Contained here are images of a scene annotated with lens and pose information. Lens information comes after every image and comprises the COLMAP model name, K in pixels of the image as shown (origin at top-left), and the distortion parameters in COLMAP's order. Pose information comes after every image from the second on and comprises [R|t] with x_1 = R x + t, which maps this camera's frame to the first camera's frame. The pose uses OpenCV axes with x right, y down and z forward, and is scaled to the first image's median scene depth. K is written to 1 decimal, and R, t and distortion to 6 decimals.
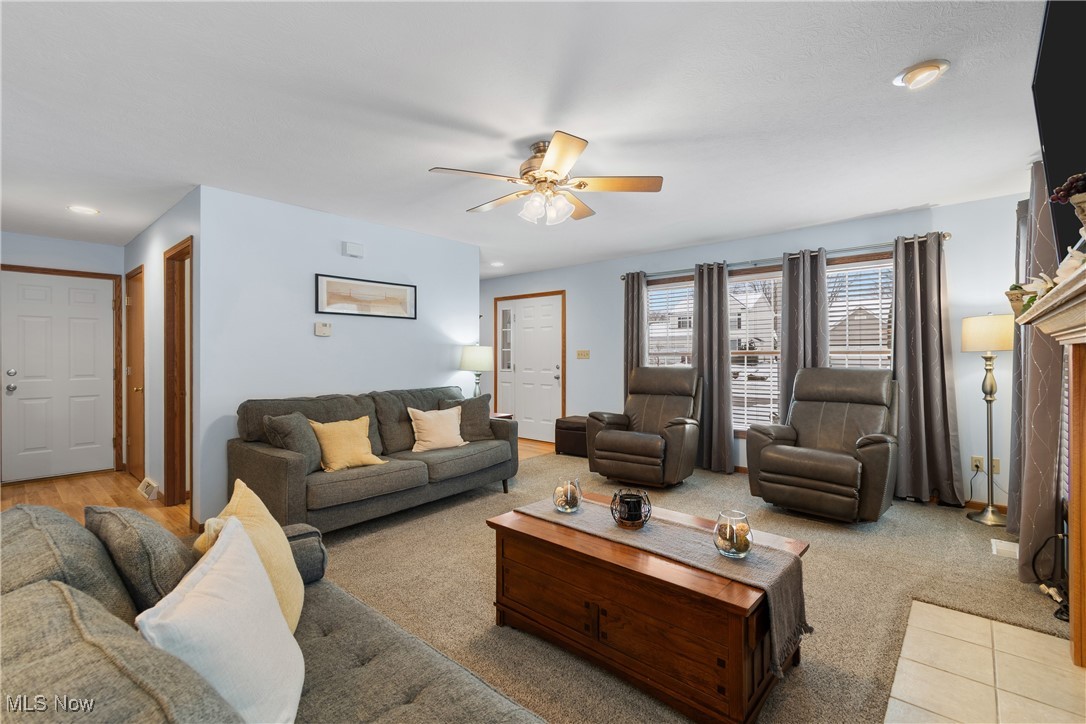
lens RADIAL K [[489.1, 0, 545.4], [0, 489.1, 360.5], [0, 0, 1]] dist [0.003284, -0.000141]
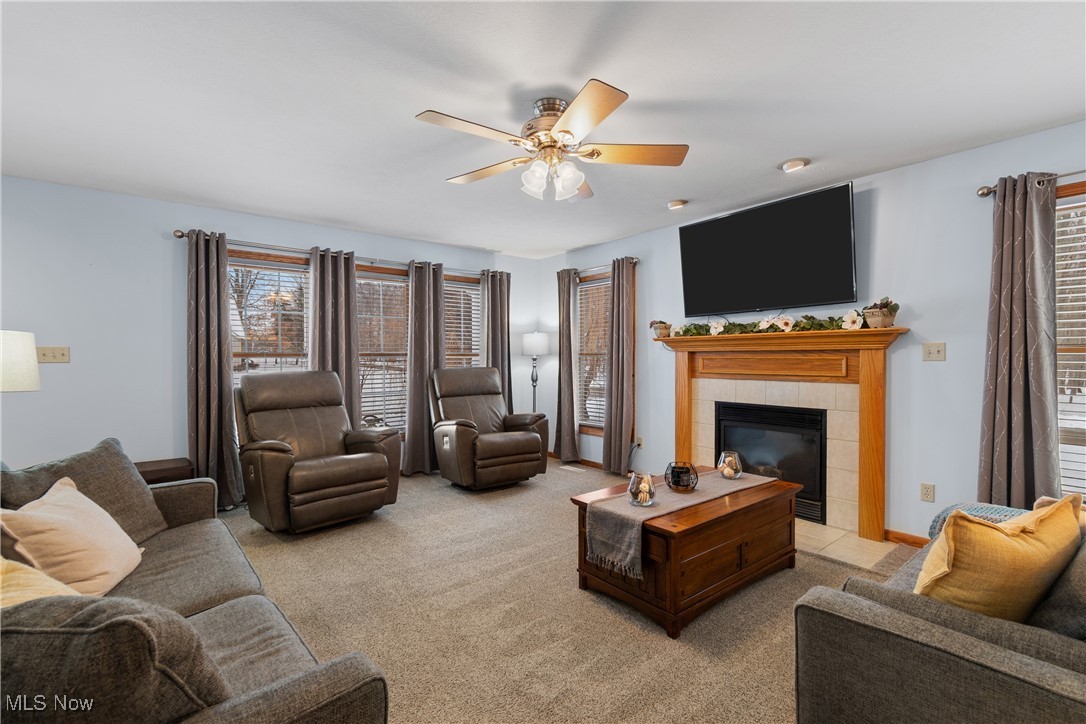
lens RADIAL K [[489.1, 0, 567.8], [0, 489.1, 361.6], [0, 0, 1]] dist [0.003284, -0.000141]
pose [[0.129331, -0.004642, 0.991591, -0.475614], [0.008382, 0.999958, 0.003588, -0.001041], [-0.991566, 0.007847, 0.129365, 0.485732]]
